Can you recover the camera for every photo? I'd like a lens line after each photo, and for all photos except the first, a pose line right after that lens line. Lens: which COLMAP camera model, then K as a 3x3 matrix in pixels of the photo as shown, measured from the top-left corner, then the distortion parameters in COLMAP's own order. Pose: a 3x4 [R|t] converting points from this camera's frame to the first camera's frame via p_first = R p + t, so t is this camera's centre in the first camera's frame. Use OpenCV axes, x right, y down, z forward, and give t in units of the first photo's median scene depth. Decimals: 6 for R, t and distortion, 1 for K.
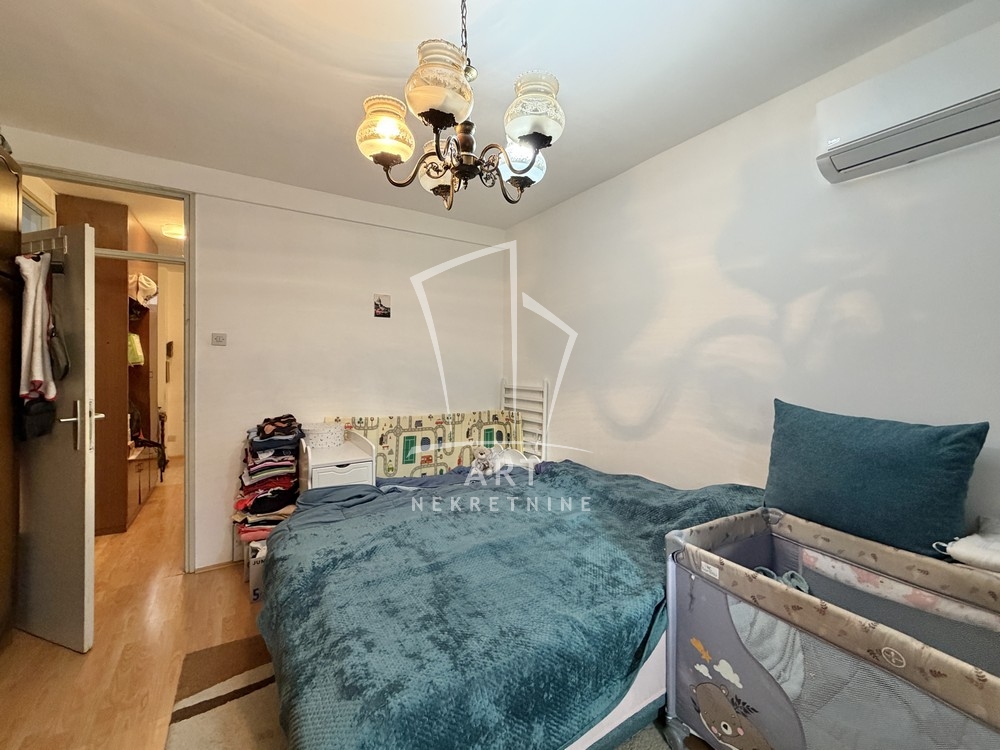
lens RADIAL K [[398.8, 0, 495.2], [0, 398.8, 377.4], [0, 0, 1]] dist [-0.001255, -0.000348]
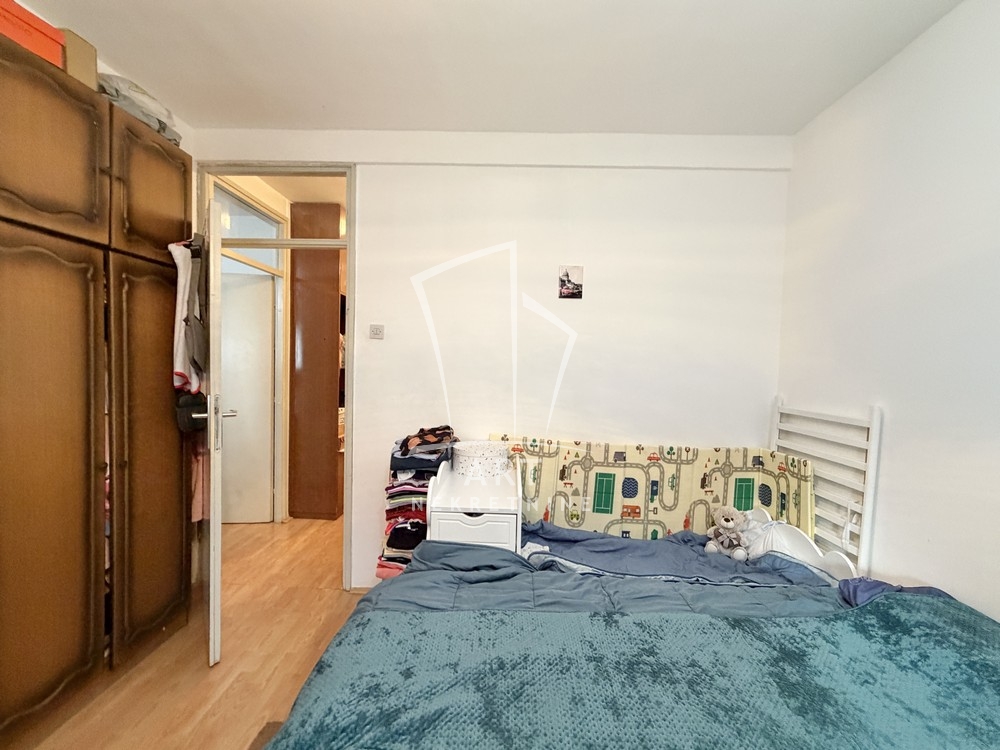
lens RADIAL K [[420.0, 0, 498.3], [0, 420.0, 376.7], [0, 0, 1]] dist [-0.000774, -0.000018]
pose [[0.829446, 0.038443, -0.557262, 0.026142], [-0.045218, 0.998976, 0.001610, -0.008900], [0.556753, 0.023863, 0.830335, 0.303184]]
